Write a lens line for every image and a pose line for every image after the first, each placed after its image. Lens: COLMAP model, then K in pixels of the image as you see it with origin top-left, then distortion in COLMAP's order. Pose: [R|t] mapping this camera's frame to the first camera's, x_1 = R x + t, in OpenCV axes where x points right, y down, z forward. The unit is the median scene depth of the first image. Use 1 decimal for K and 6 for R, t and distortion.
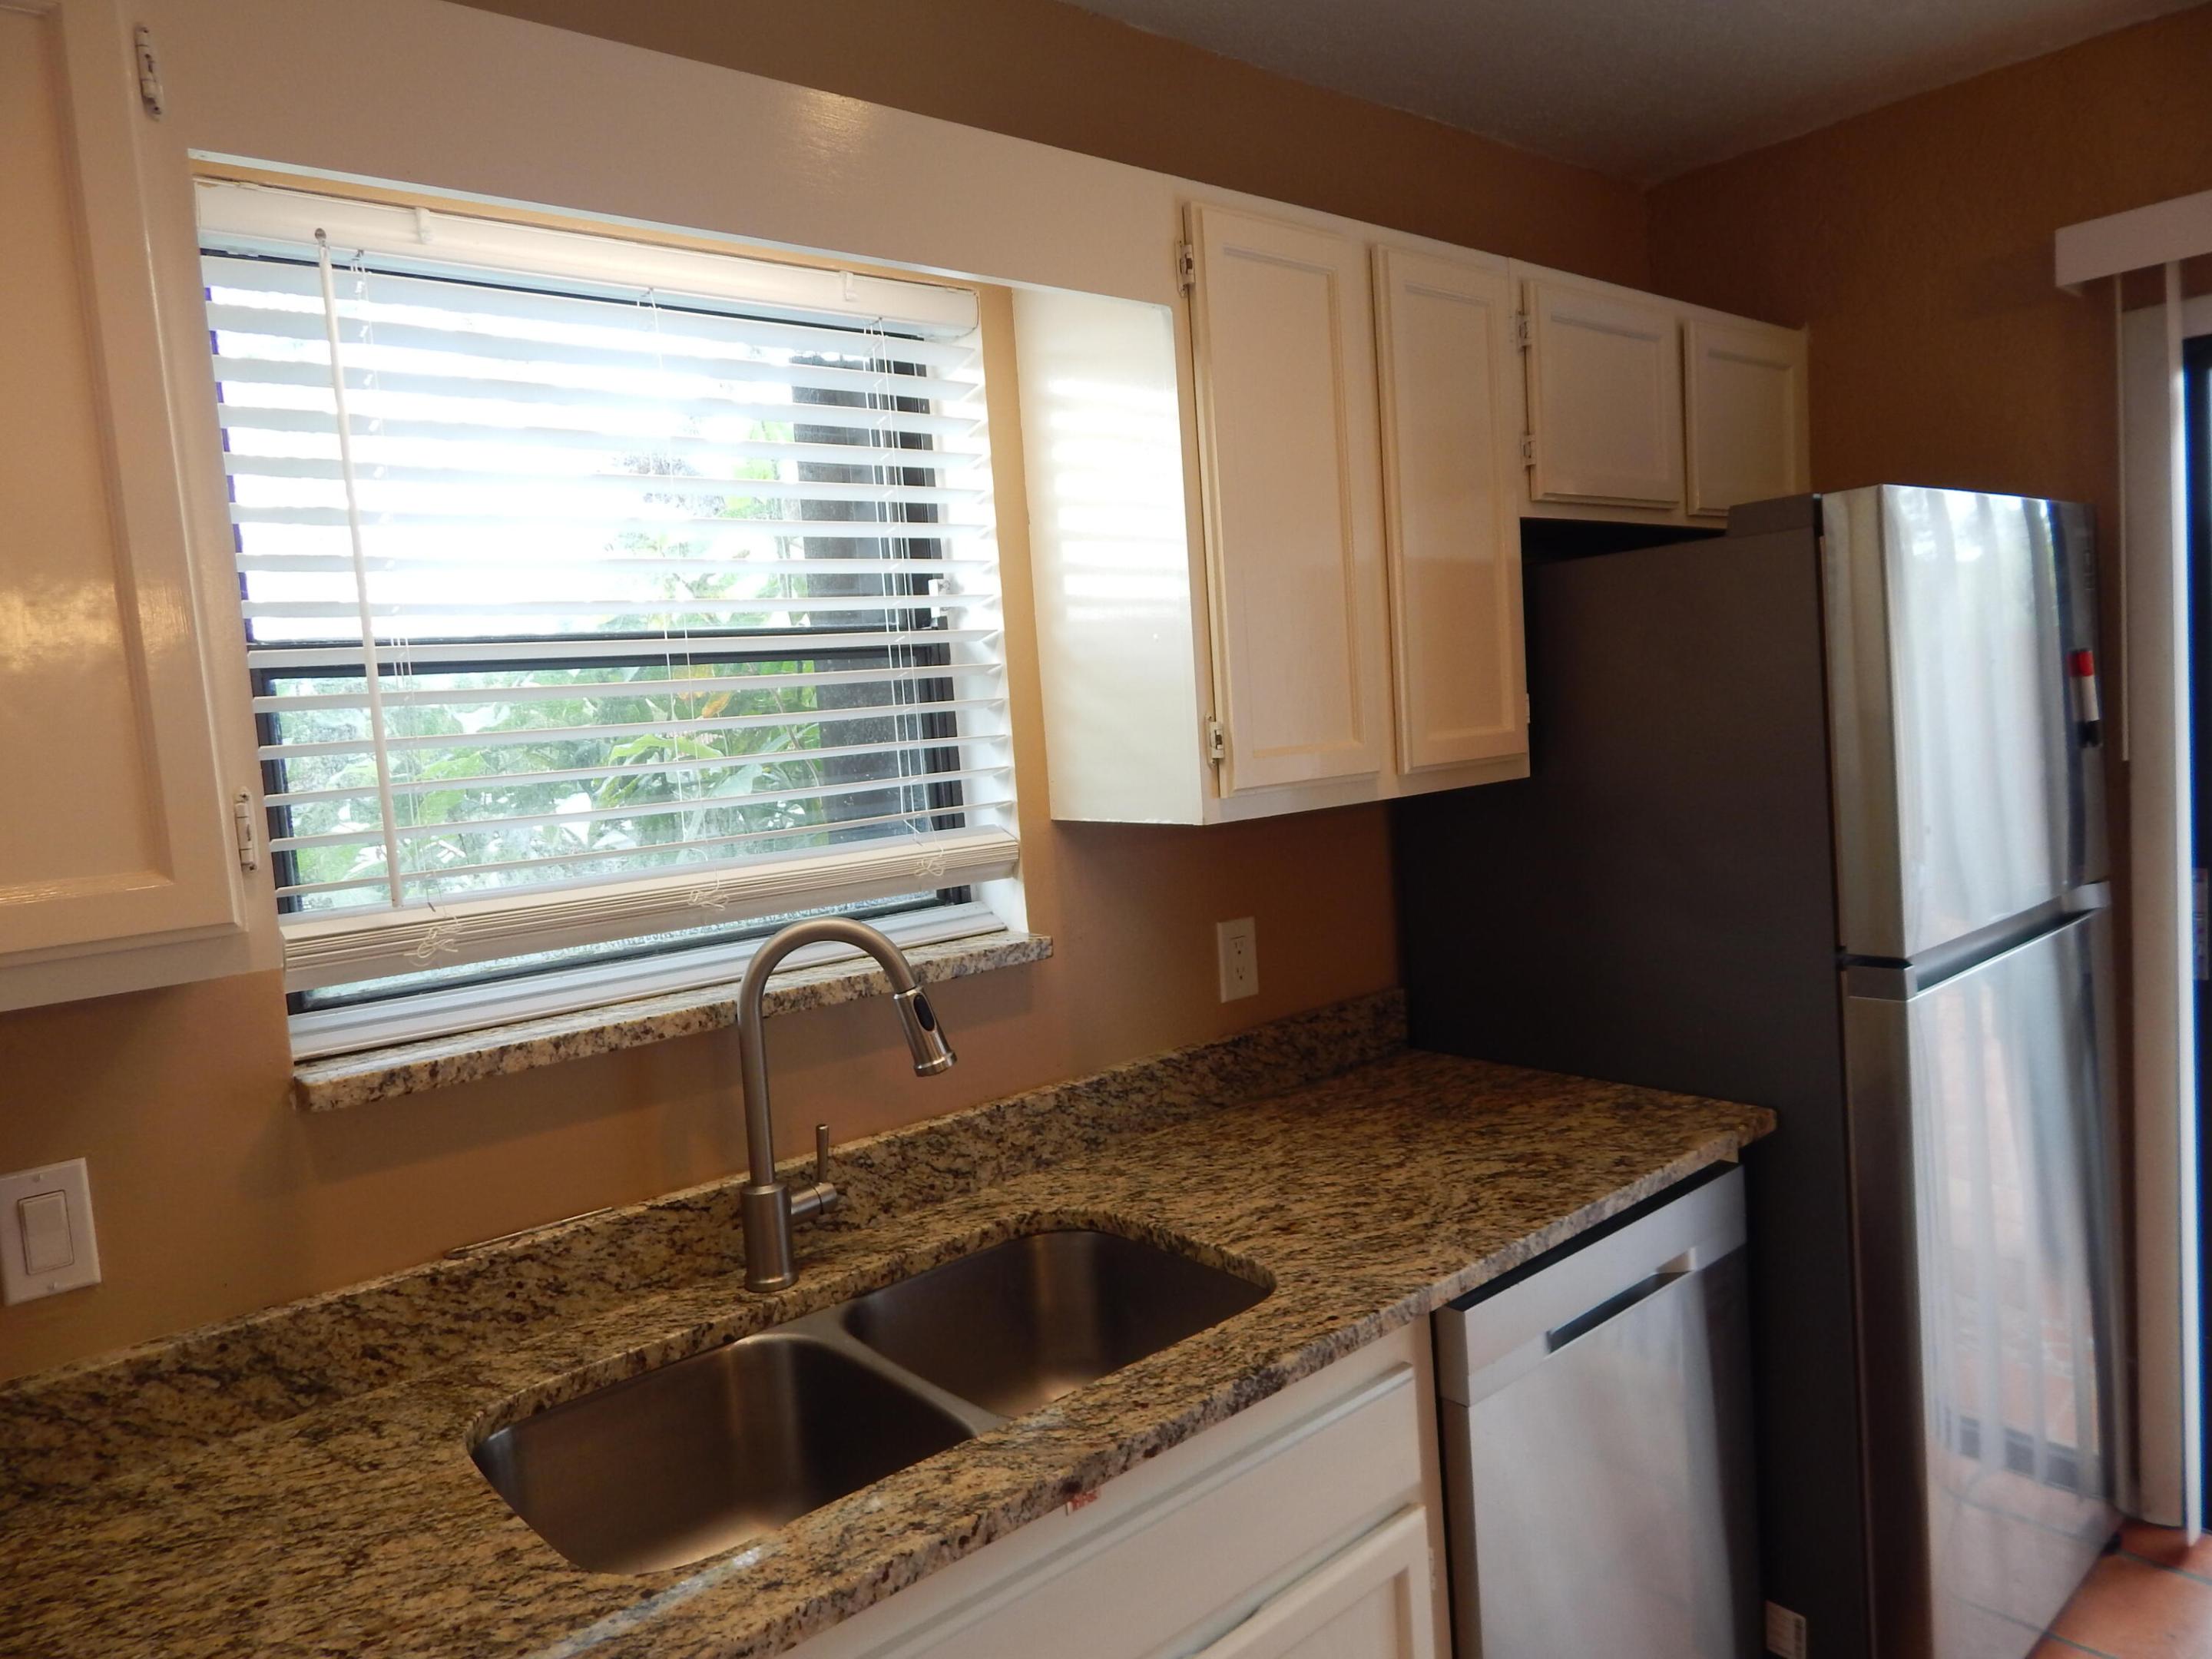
lens RADIAL K [[1458.9, 0, 1103.3], [0, 1458.9, 819.7], [0, 0, 1]] dist [0.005855, -0.009538]
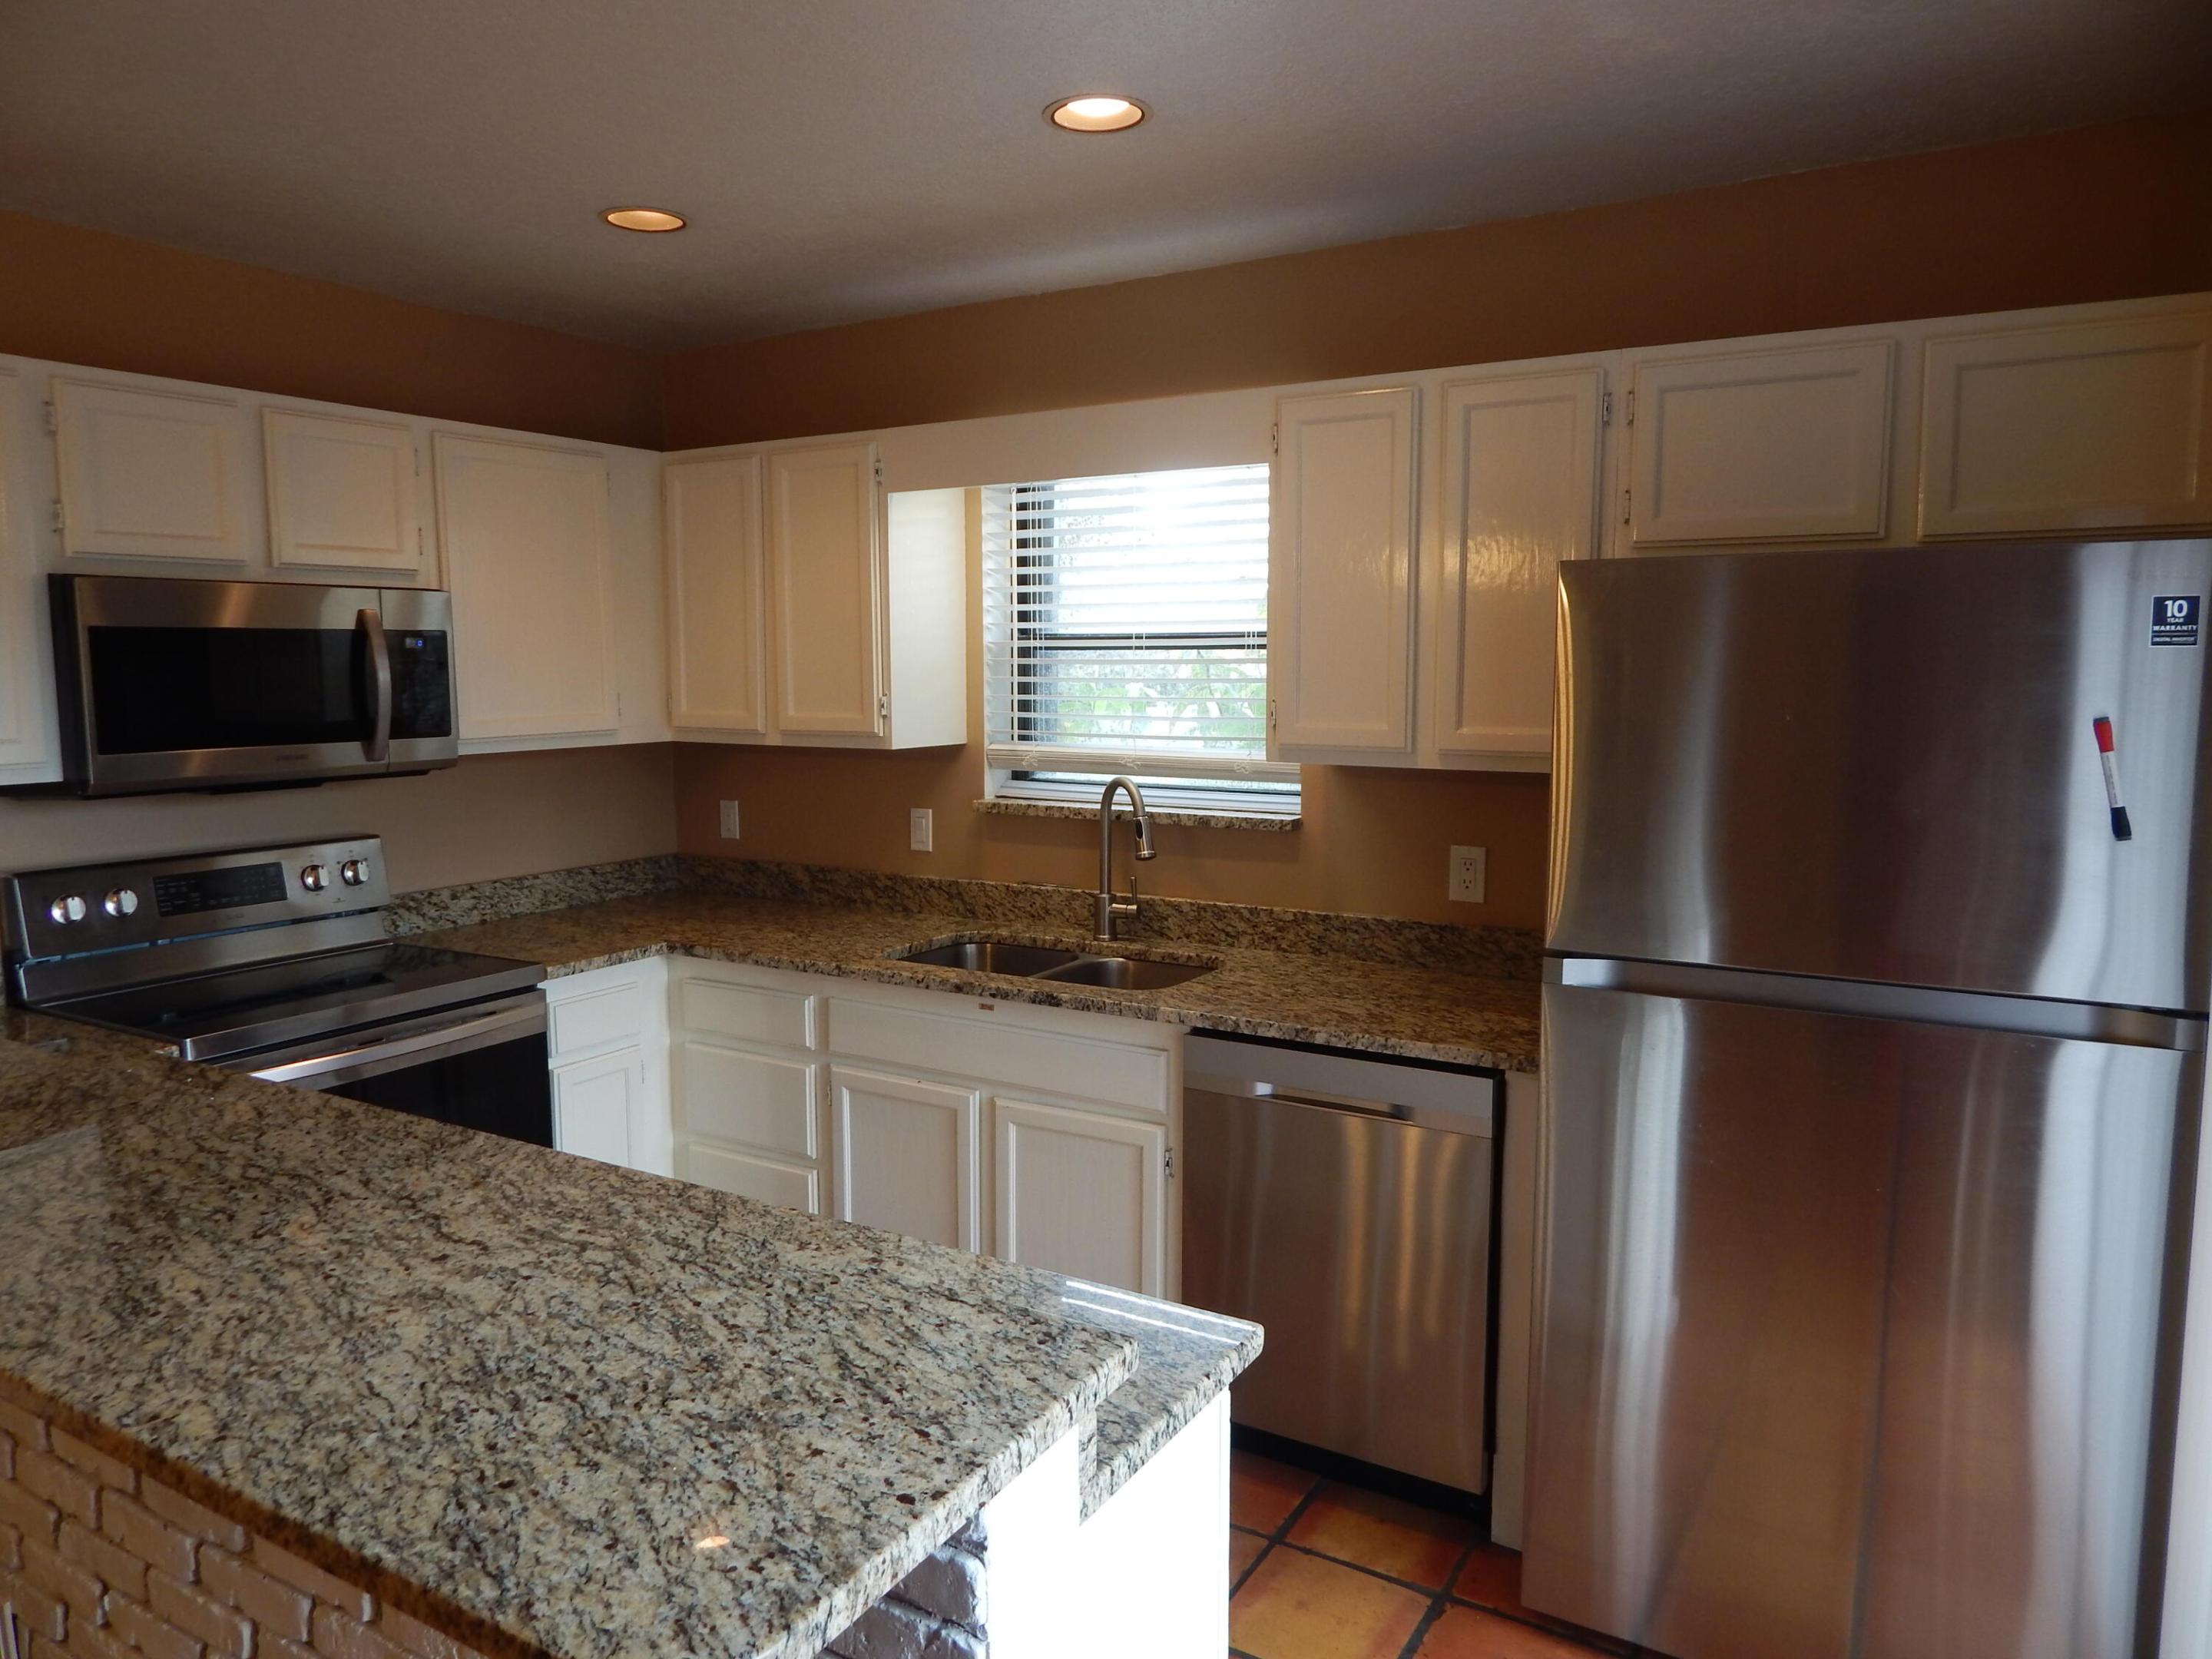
lens RADIAL K [[1458.9, 0, 1103.3], [0, 1458.9, 819.7], [0, 0, 1]] dist [0.005855, -0.009538]
pose [[0.319552, 0.168963, -0.932383, 1.567907], [-0.099220, 0.984531, 0.144408, -0.152848], [0.942360, 0.046365, 0.331373, 0.238707]]
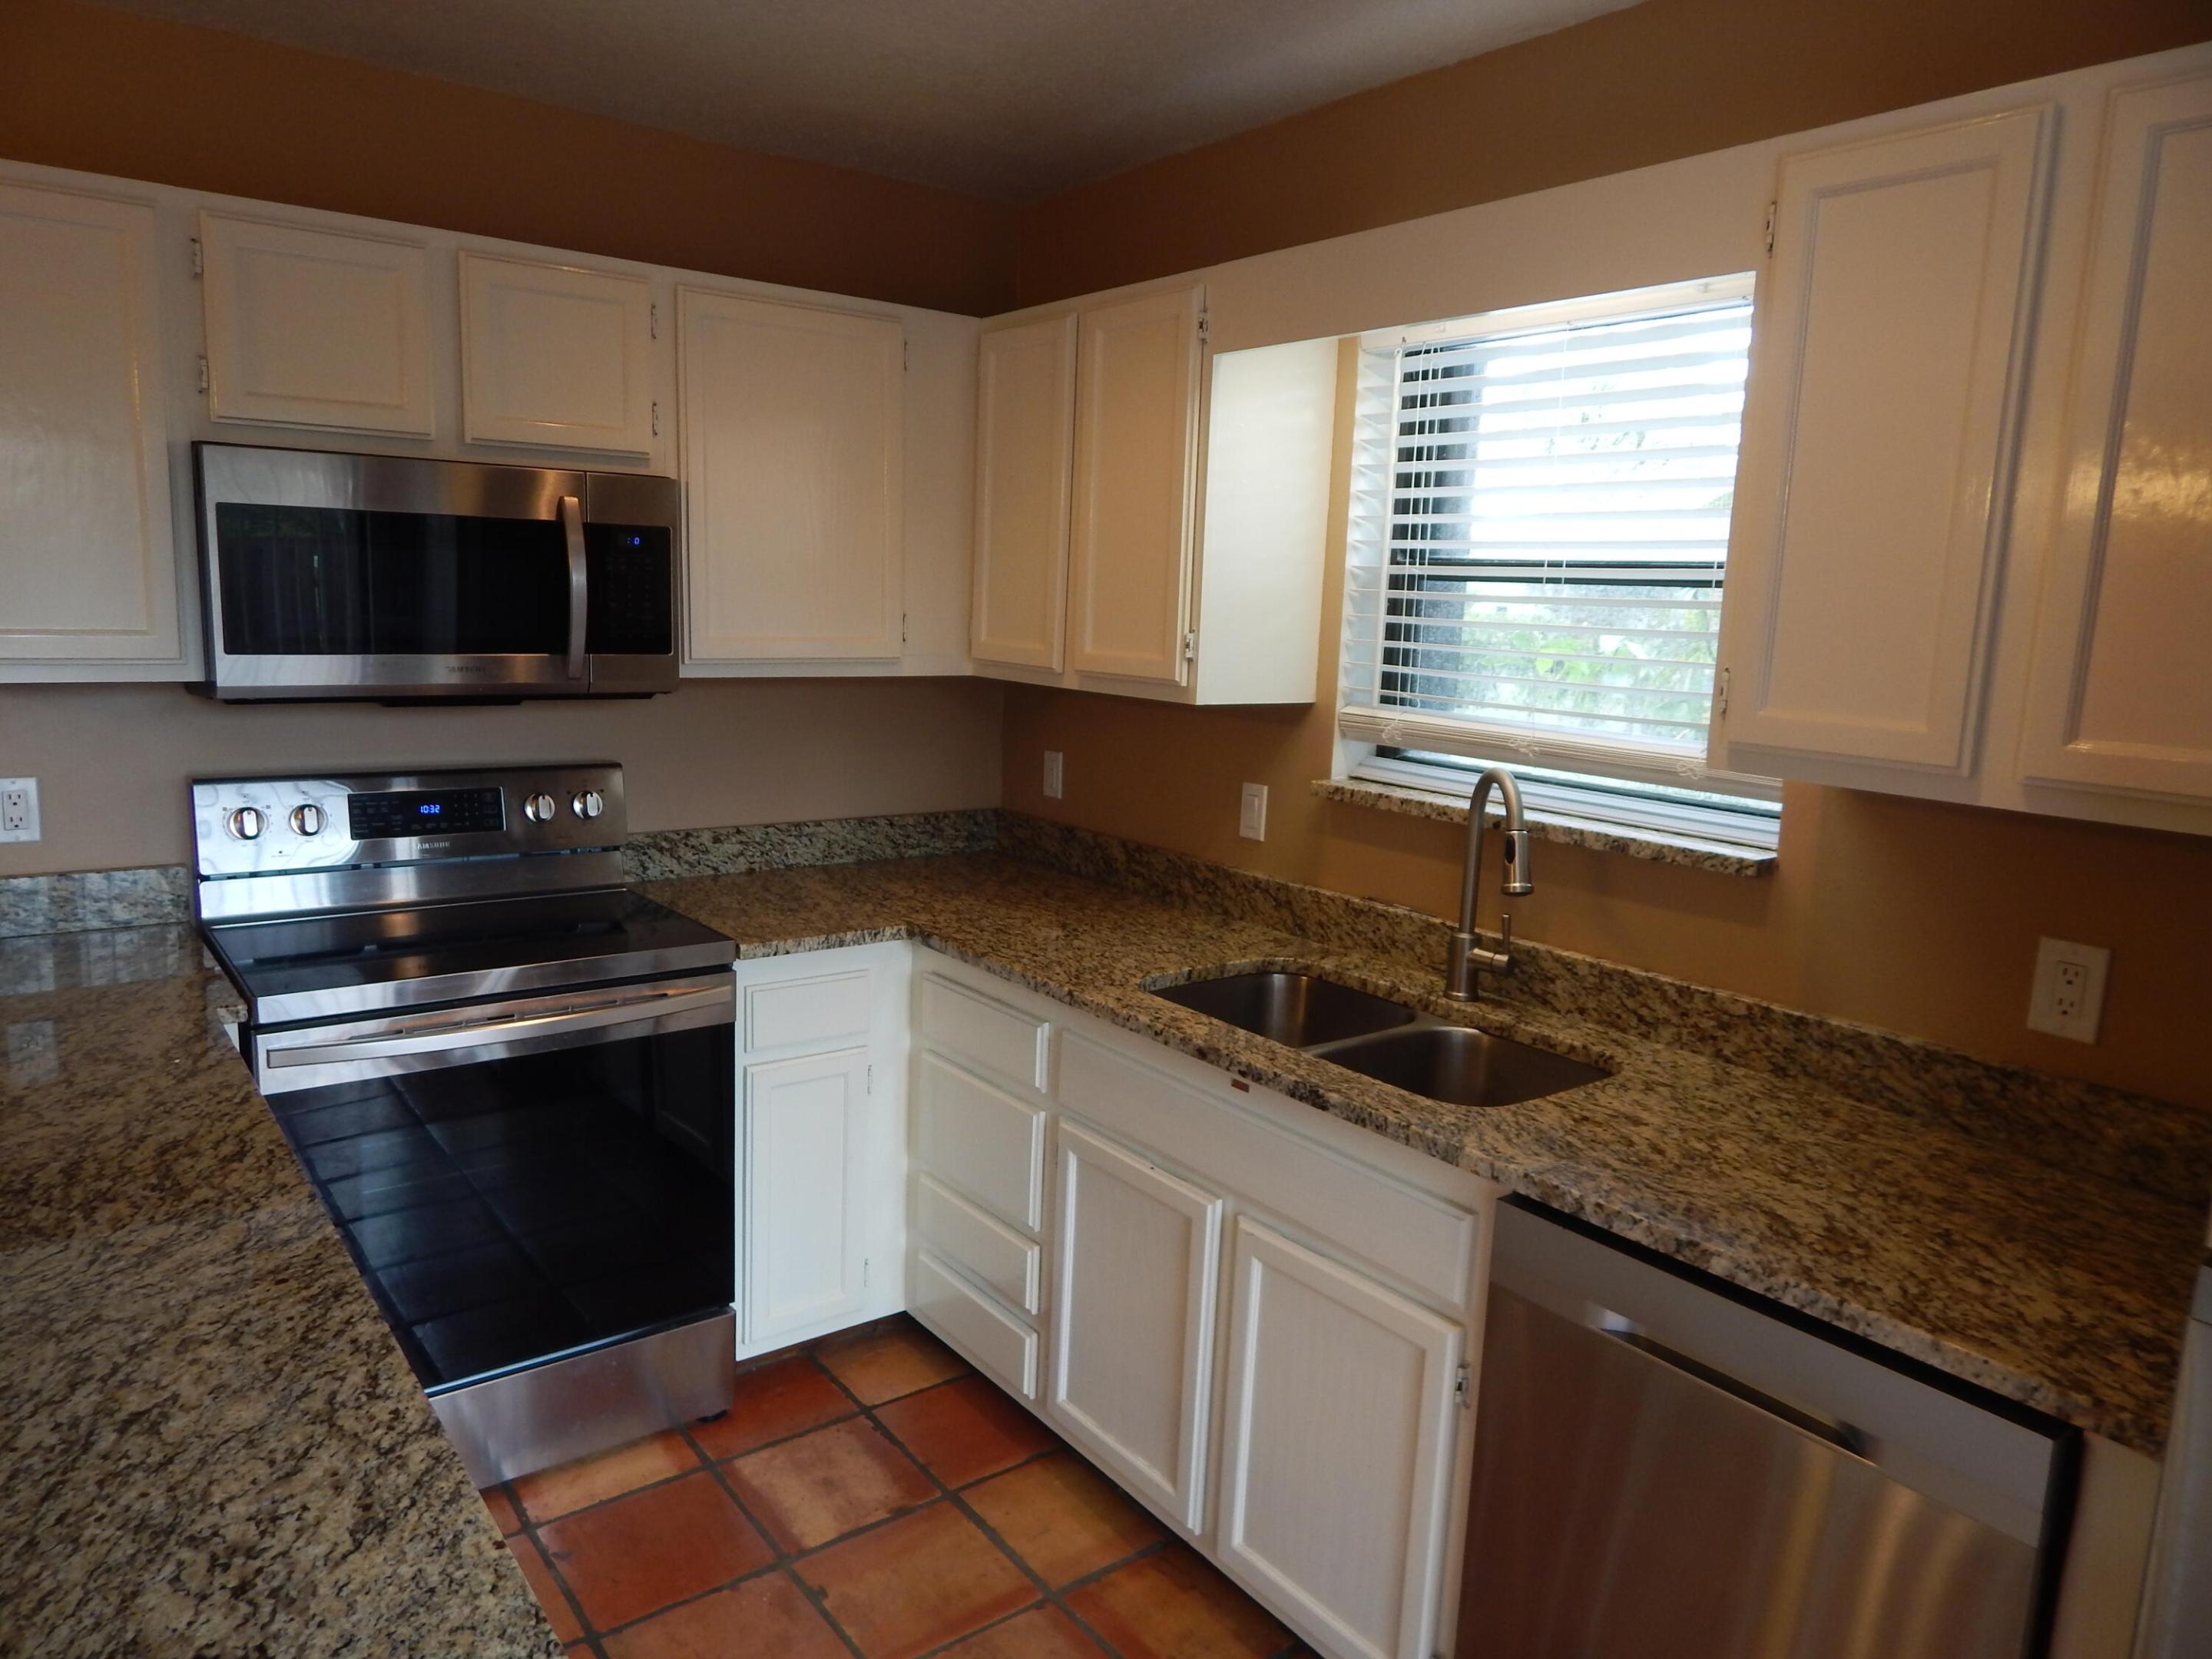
lens RADIAL K [[1458.9, 0, 1103.3], [0, 1458.9, 819.7], [0, 0, 1]] dist [0.005855, -0.009538]
pose [[-0.056214, 0.219481, -0.973996, 1.094050], [-0.119449, 0.967053, 0.224810, -0.141317], [0.991248, 0.128981, -0.028145, 0.576600]]
